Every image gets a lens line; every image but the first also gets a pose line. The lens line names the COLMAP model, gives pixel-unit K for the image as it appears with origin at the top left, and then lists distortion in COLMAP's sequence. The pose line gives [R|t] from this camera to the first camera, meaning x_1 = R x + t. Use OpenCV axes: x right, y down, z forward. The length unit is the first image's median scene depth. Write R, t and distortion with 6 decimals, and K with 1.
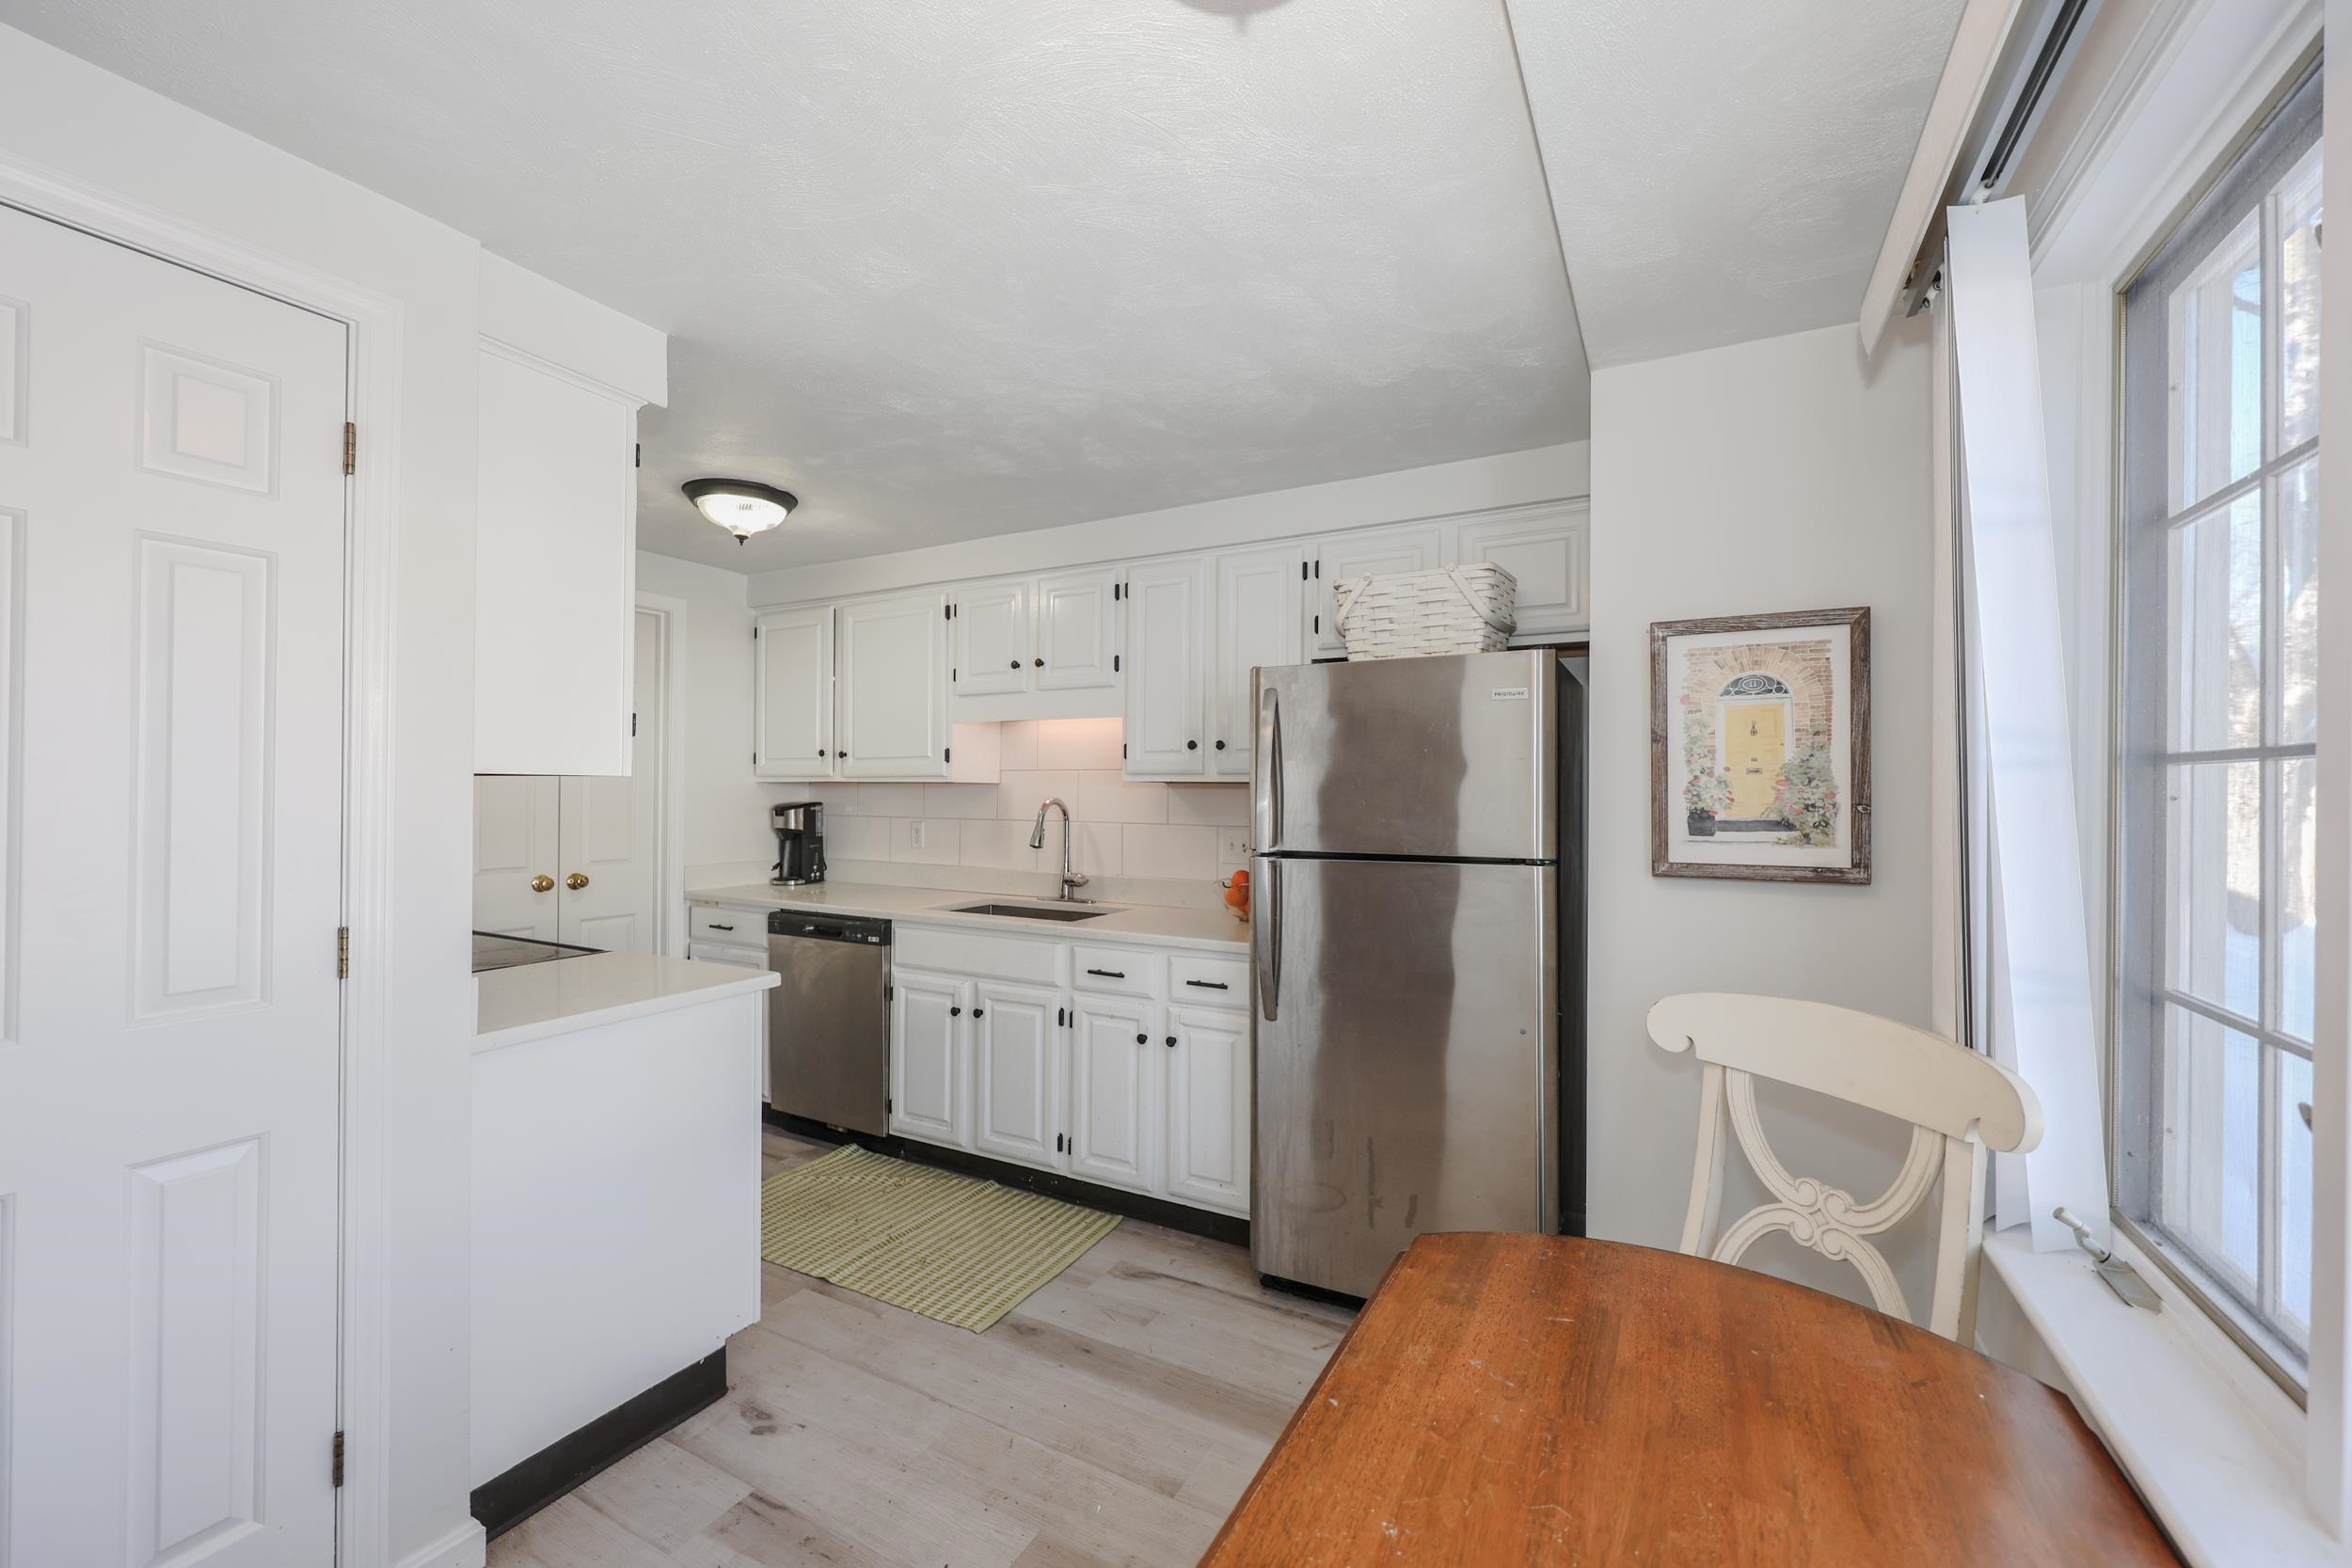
lens RADIAL K [[957.5, 0, 1165.1], [0, 957.5, 784.3], [0, 0, 1]] dist [0.006915, -0.000704]
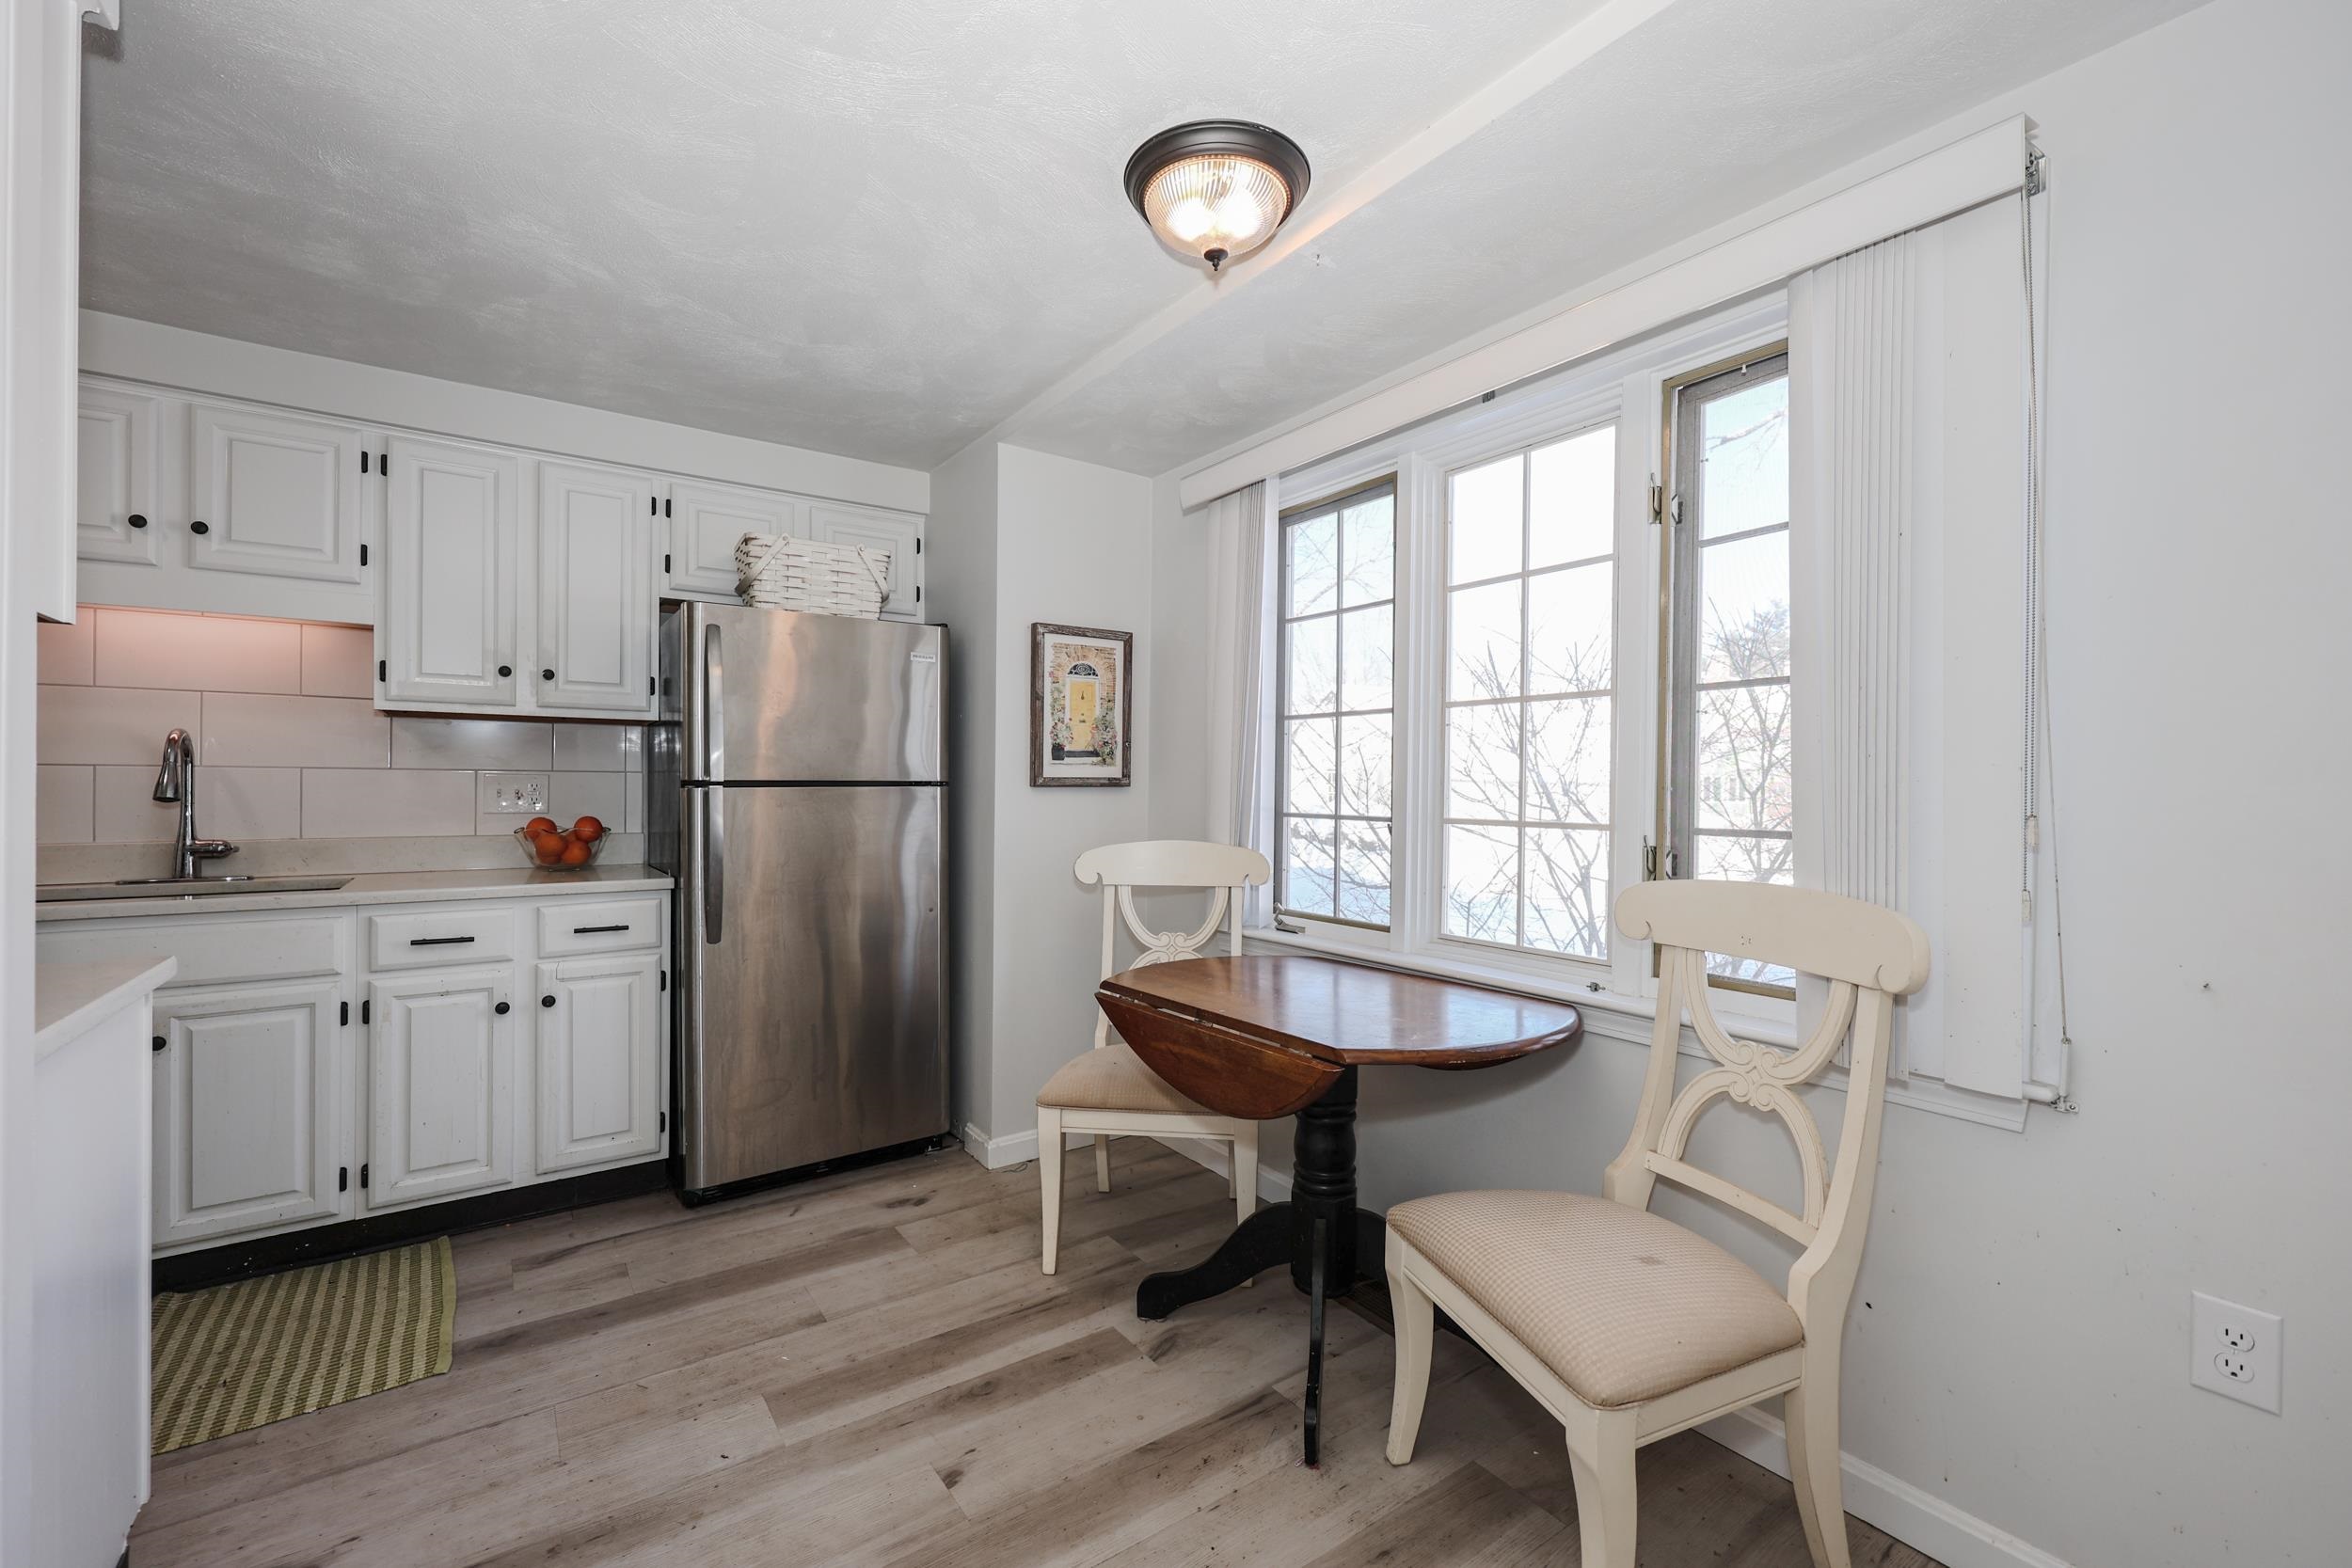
lens RADIAL K [[957.5, 0, 1198.4], [0, 957.5, 791.0], [0, 0, 1]] dist [0.006915, -0.000704]
pose [[0.424299, -0.012709, 0.905433, -0.516304], [-0.007760, 0.999814, 0.017670, 0.048765], [-0.905489, -0.014524, 0.424121, 0.069080]]
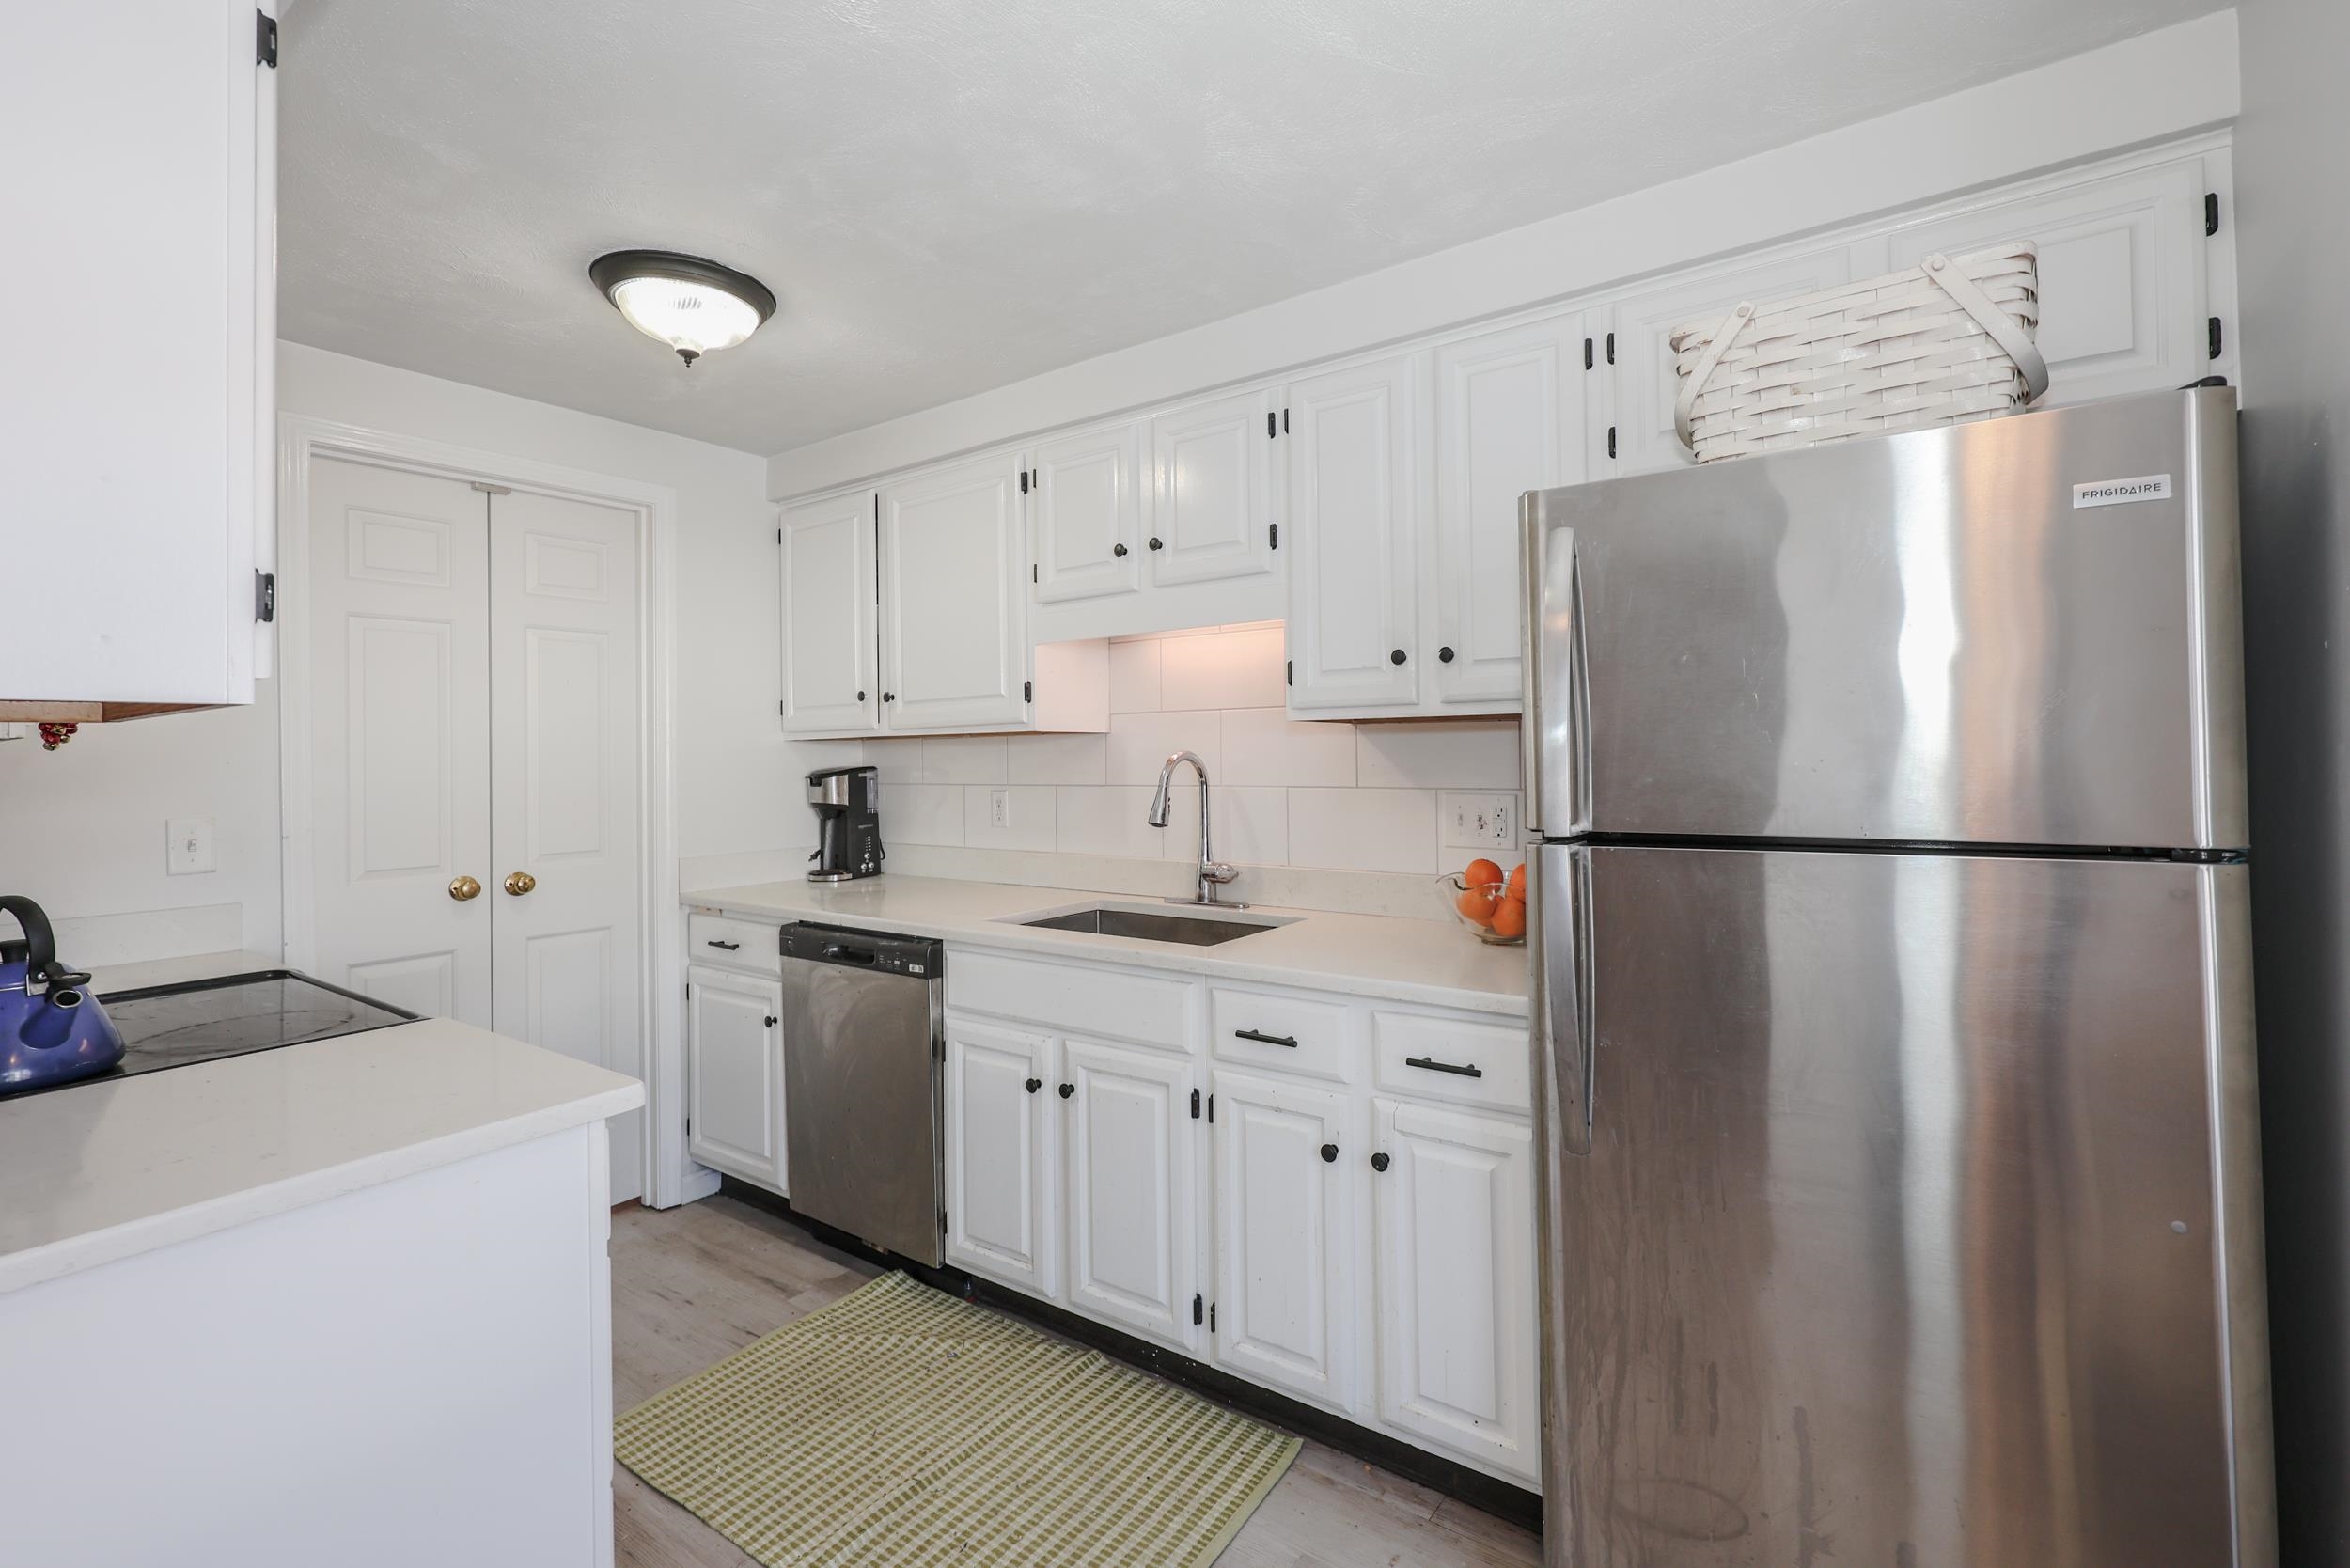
lens RADIAL K [[1021.6, 0, 1227.2], [0, 1021.6, 740.0], [0, 0, 1]] dist [0.004119, -0.001176]
pose [[0.994640, -0.022178, -0.100992, -0.016971], [0.021361, 0.999730, -0.009174, 0.016125], [0.101168, 0.006967, 0.994845, 0.353385]]
